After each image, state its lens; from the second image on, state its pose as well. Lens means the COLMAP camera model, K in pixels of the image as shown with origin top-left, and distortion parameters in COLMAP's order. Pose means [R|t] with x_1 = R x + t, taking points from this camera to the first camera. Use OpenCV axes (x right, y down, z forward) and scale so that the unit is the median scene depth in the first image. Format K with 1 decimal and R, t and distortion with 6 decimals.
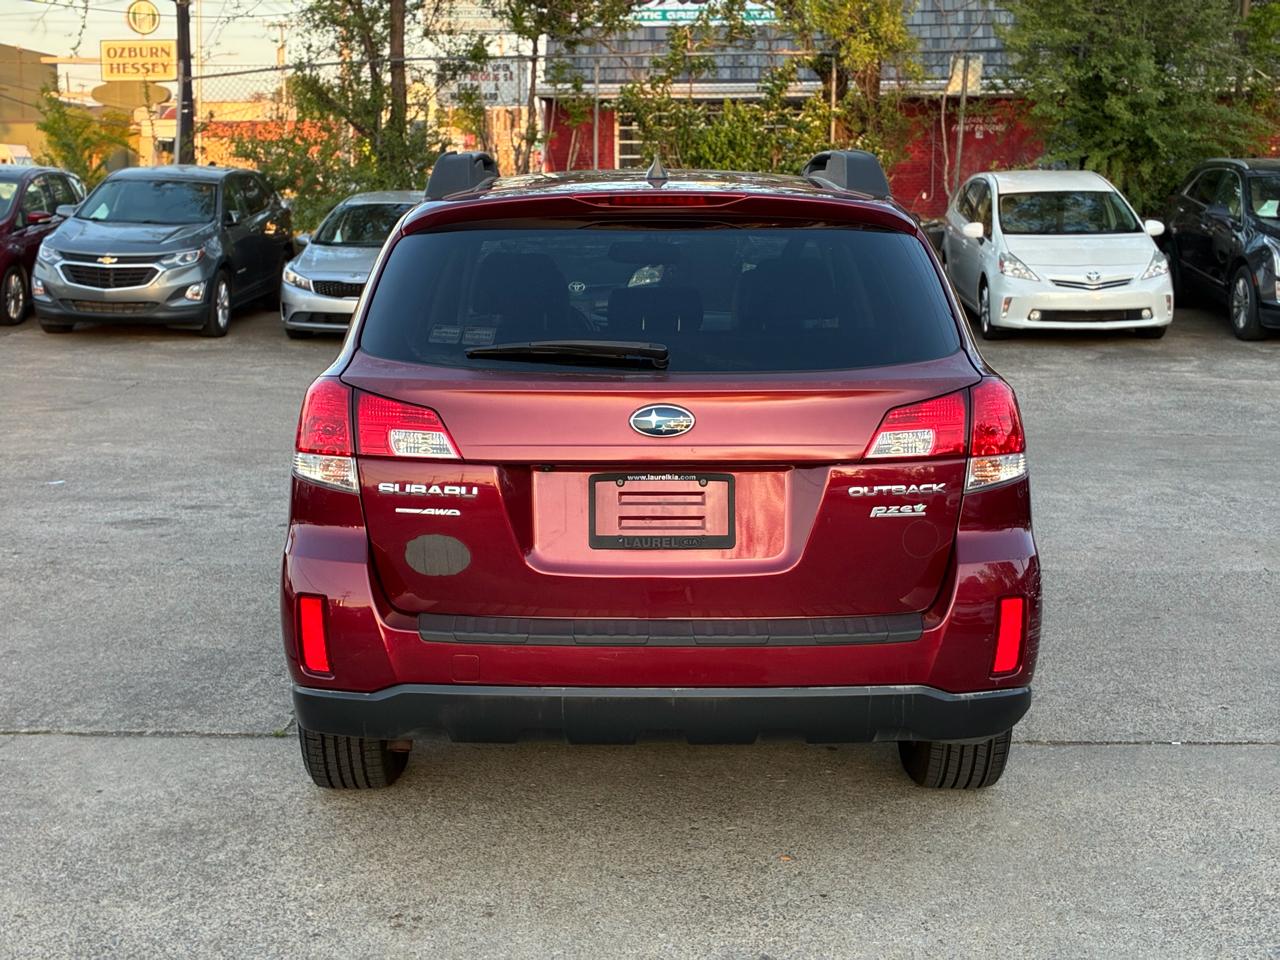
lens RADIAL K [[1934.7, 0, 642.8], [0, 1934.7, 469.8], [0, 0, 1]] dist [0.053934, 0.000000]
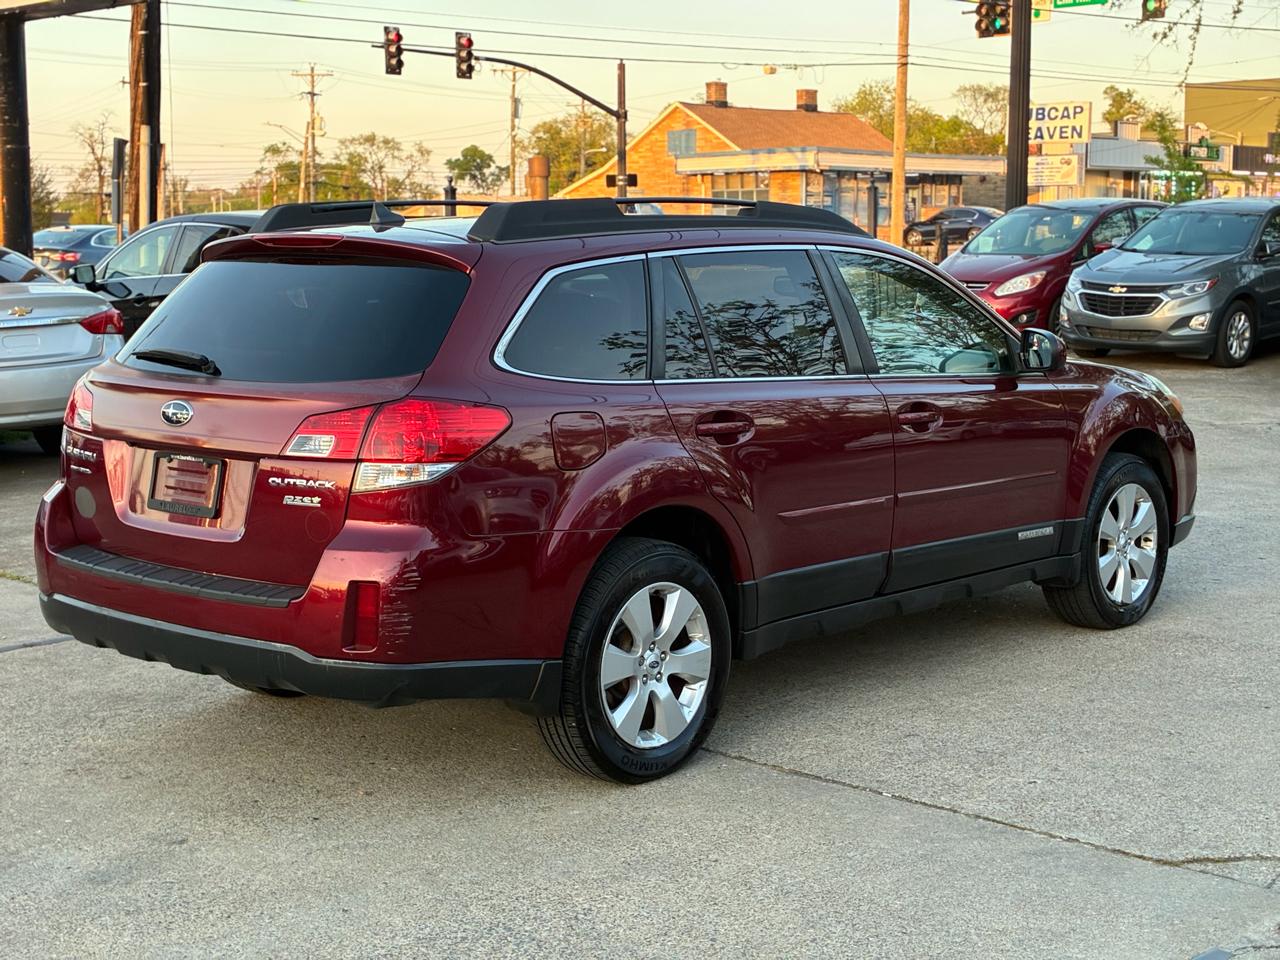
lens RADIAL K [[1934.7, 0, 634.7], [0, 1934.7, 480.9], [0, 0, 1]] dist [0.053934, 0.000000]
pose [[0.744527, 0.086024, -0.662026, 0.241150], [-0.091668, 0.995443, 0.026258, -0.009303], [0.661269, 0.041137, 0.749021, 0.052098]]
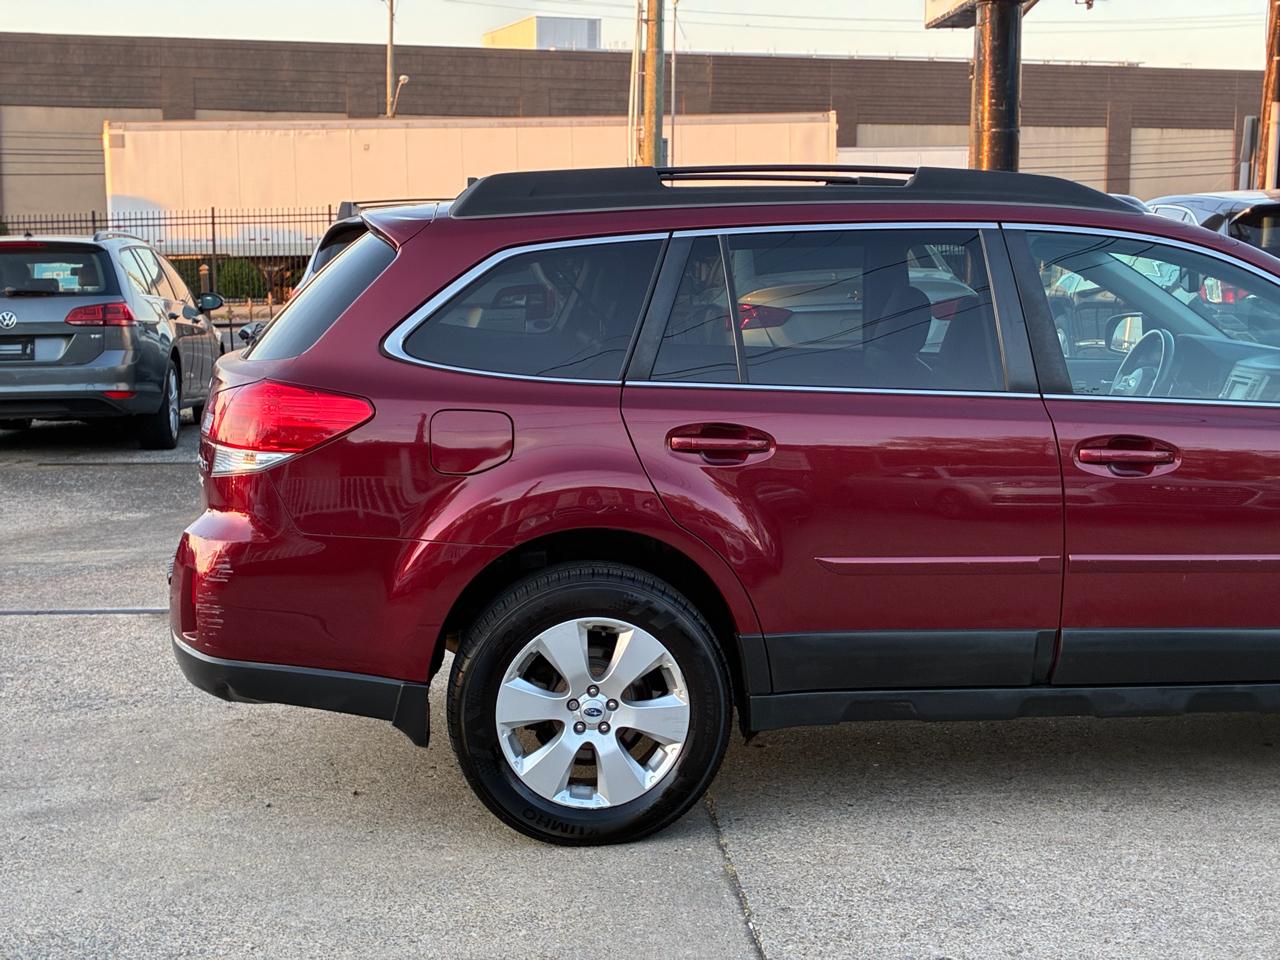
lens RADIAL K [[1934.7, 0, 610.1], [0, 1934.7, 473.3], [0, 0, 1]] dist [0.053934, 0.000000]
pose [[0.109484, 0.130663, -0.985363, 0.296159], [-0.137180, 0.983823, 0.115217, -0.034367], [0.984477, 0.122557, 0.125637, 0.245849]]
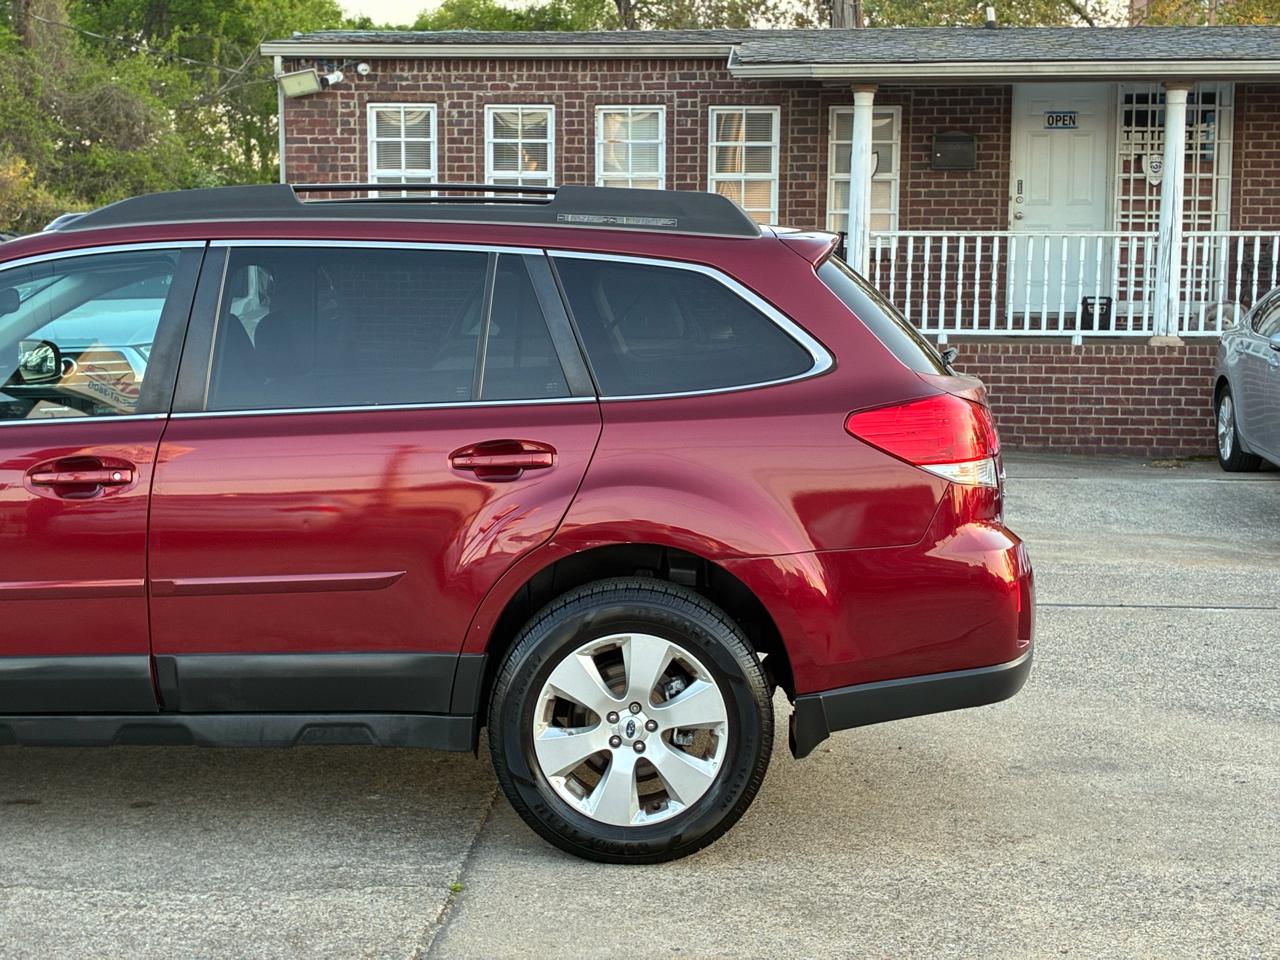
lens RADIAL K [[1934.7, 0, 638.9], [0, 1934.7, 487.9], [0, 0, 1]] dist [0.053934, 0.000000]
pose [[0.001143, -0.112925, 0.993603, -0.297834], [0.134456, 0.984598, 0.111747, -0.033312], [-0.990919, 0.133468, 0.016309, 0.271012]]
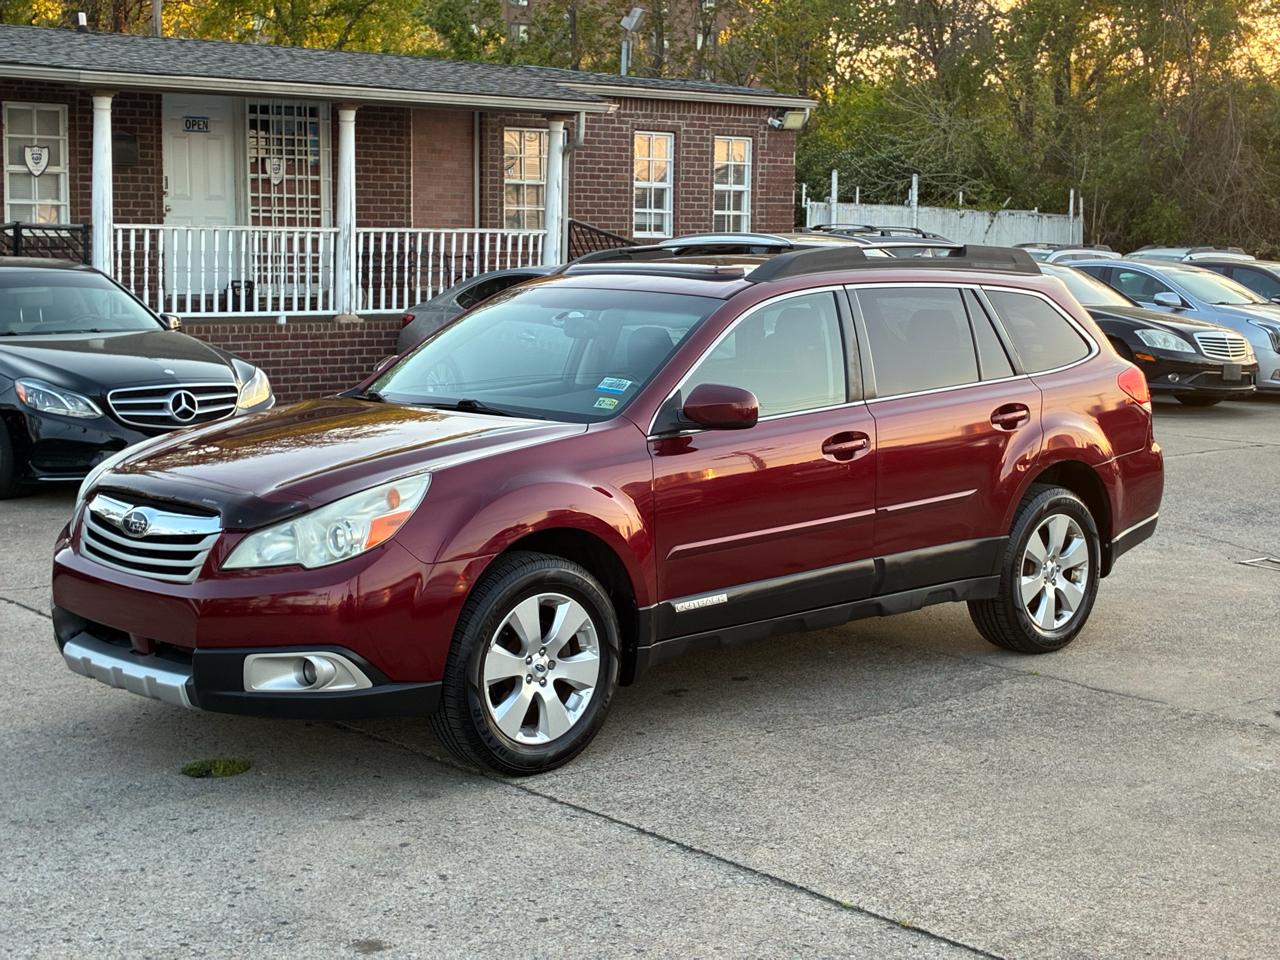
lens RADIAL K [[1934.7, 0, 641.8], [0, 1934.7, 478.8], [0, 0, 1]] dist [0.053934, 0.000000]
pose [[-0.690283, -0.093931, 0.717417, -0.291033], [0.095298, 0.971096, 0.218839, -0.096392], [-0.717236, 0.219430, -0.661379, 0.626476]]
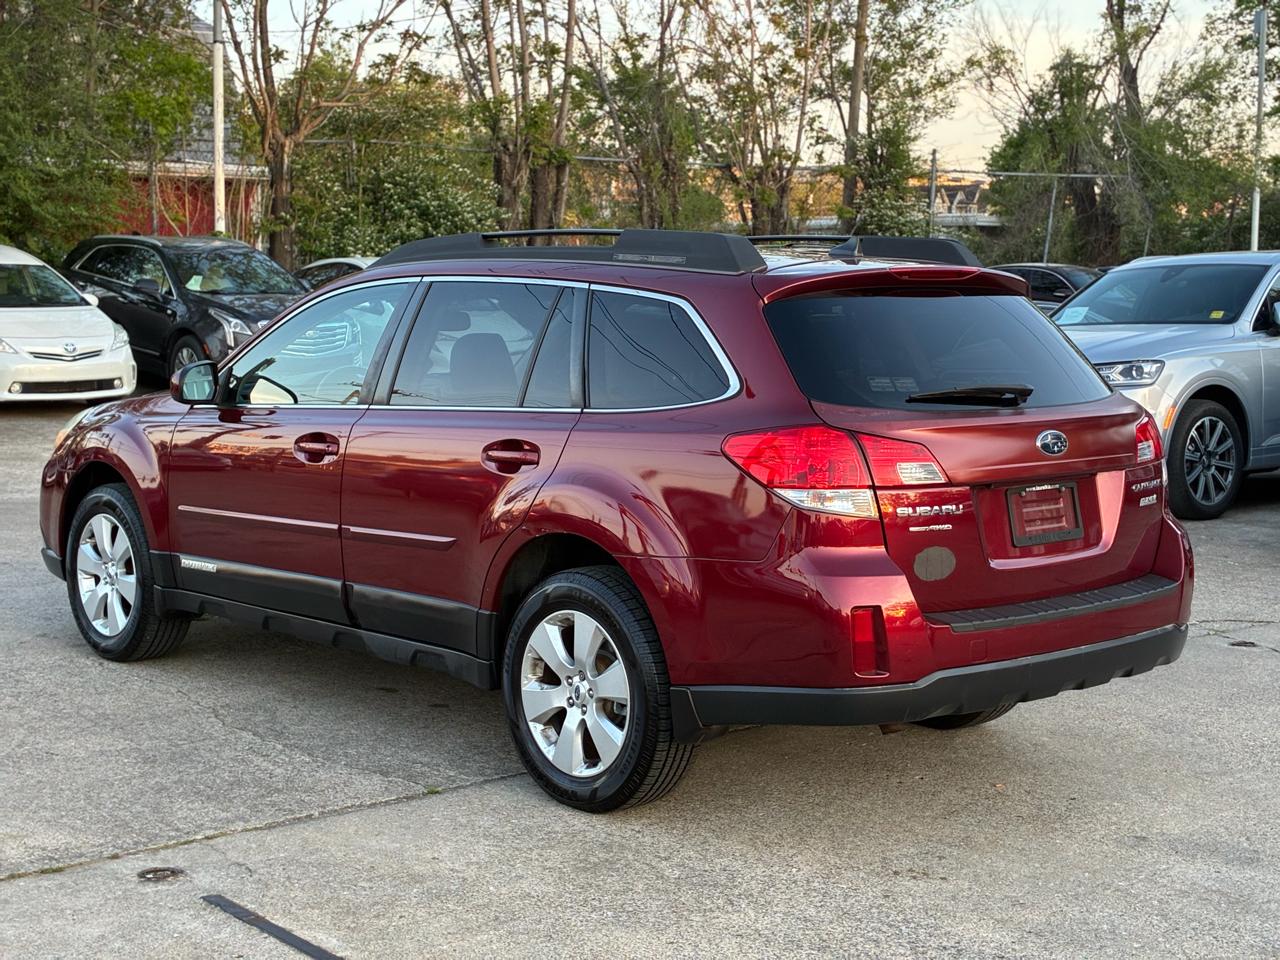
lens RADIAL K [[1934.7, 0, 638.1], [0, 1934.7, 481.2], [0, 0, 1]] dist [0.053934, 0.000000]
pose [[0.734117, -0.064322, 0.675970, -0.240606], [0.086069, 0.996288, 0.001329, -0.005646], [-0.673547, 0.057204, 0.736928, 0.051237]]
